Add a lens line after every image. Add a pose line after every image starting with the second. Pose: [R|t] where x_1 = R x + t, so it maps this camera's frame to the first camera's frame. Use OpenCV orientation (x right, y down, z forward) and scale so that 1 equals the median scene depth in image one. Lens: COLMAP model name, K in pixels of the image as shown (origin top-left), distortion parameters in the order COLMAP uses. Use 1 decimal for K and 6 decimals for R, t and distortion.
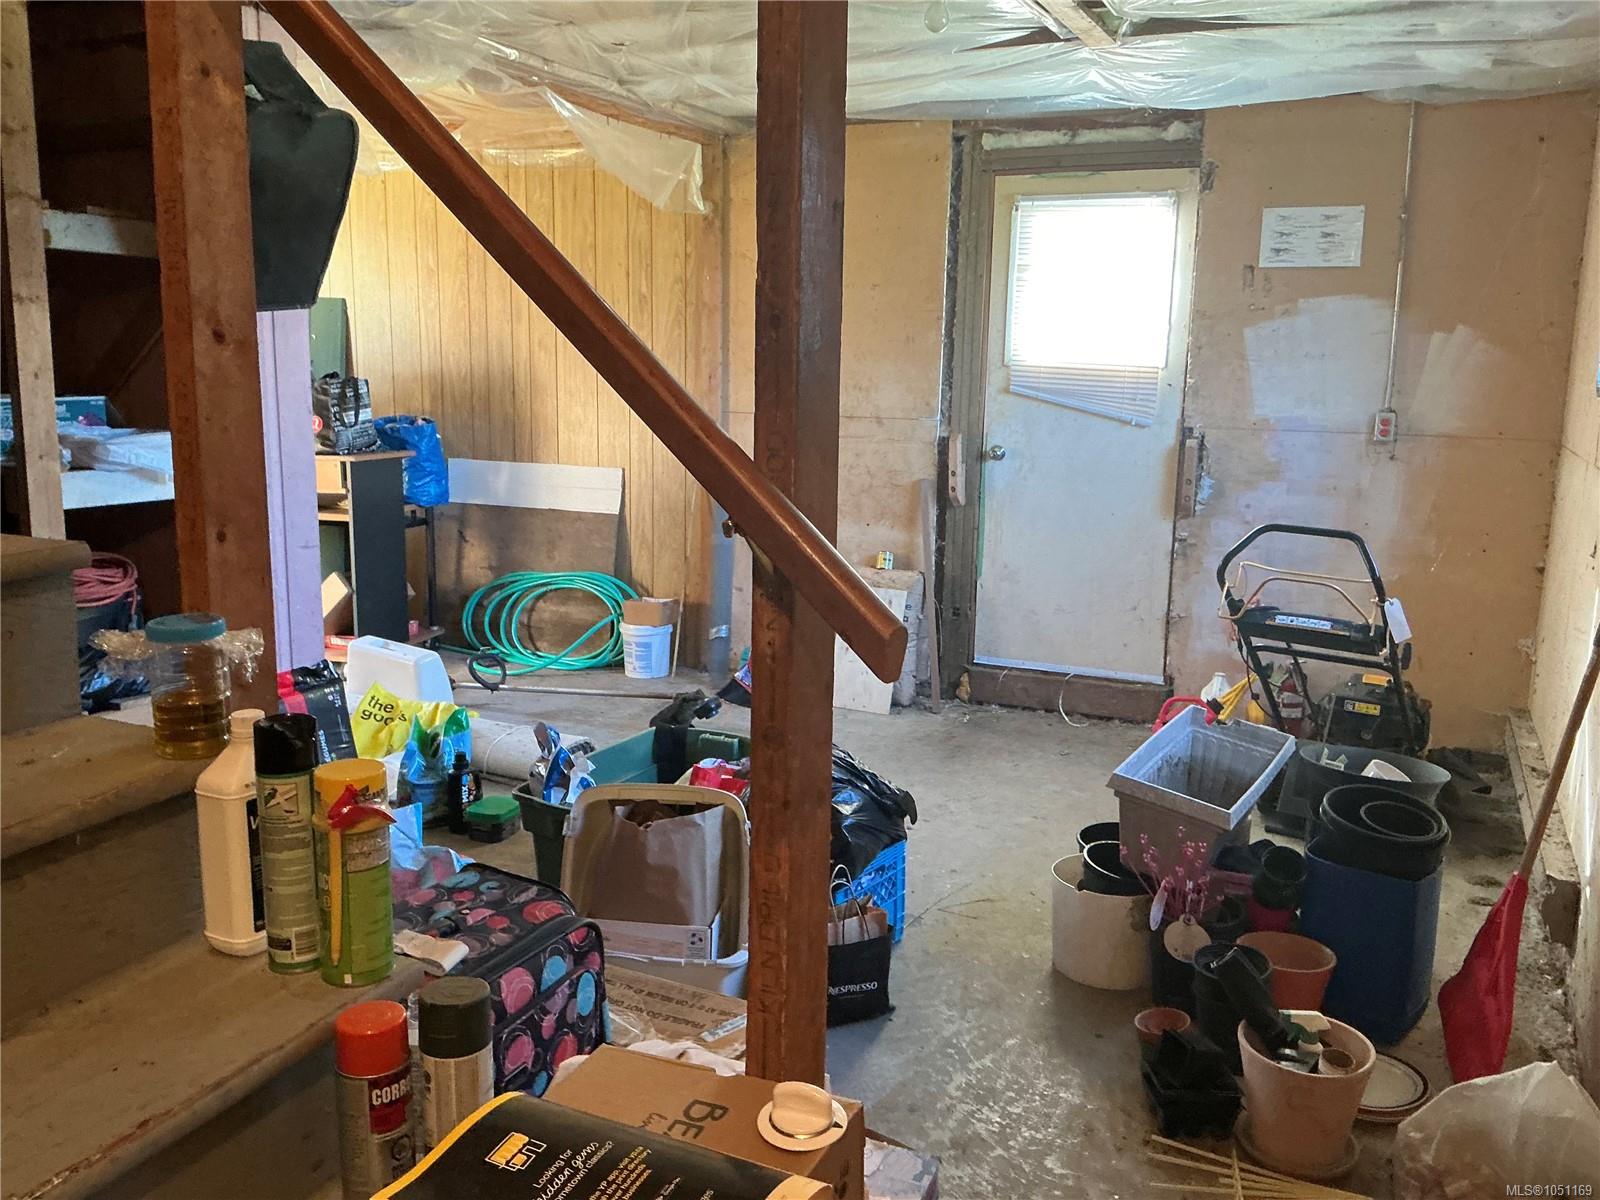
lens RADIAL K [[1327.8, 0, 800.0], [0, 1327.8, 600.0], [0, 0, 1]] dist [0.148622, -0.316056]
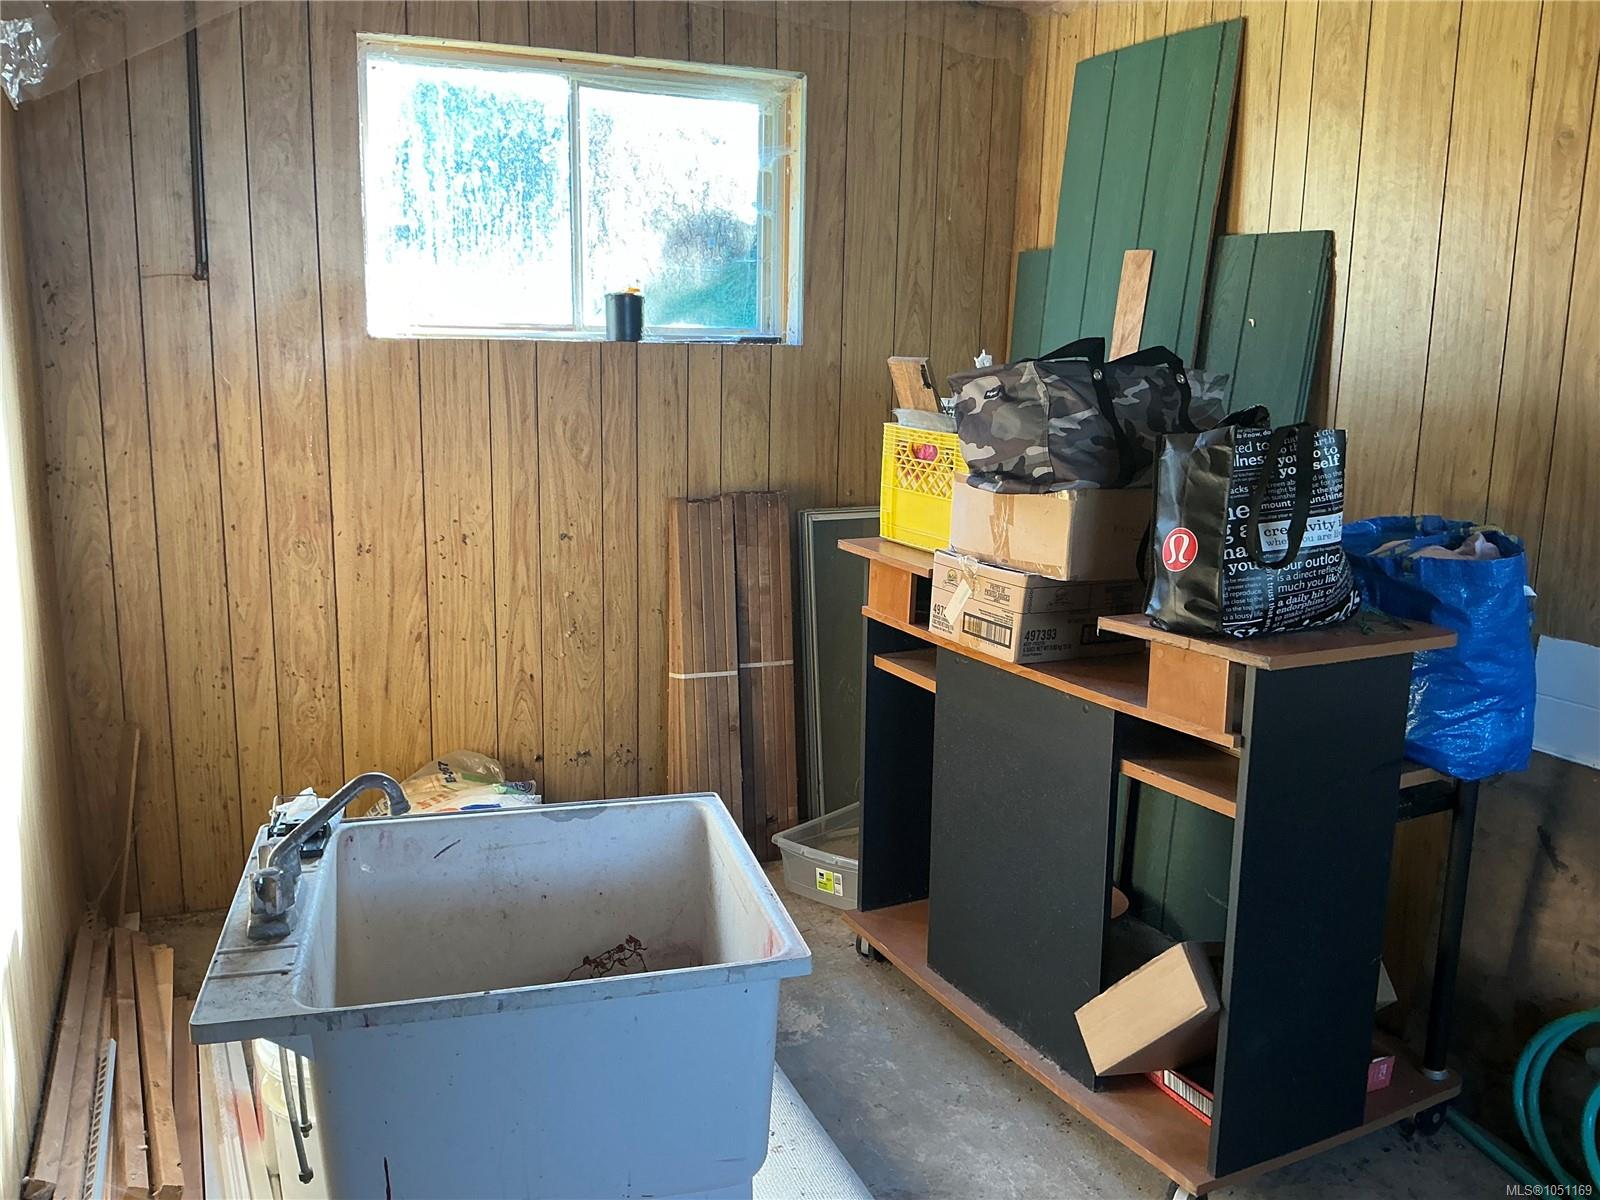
lens RADIAL K [[1334.4, 0, 800.0], [0, 1334.4, 600.0], [0, 0, 1]] dist [-0.013363, -0.011152]
pose [[0.749651, 0.120096, -0.650846, -0.188292], [-0.123154, 0.991536, 0.041111, -0.111858], [0.650275, 0.049336, 0.758096, 0.619815]]
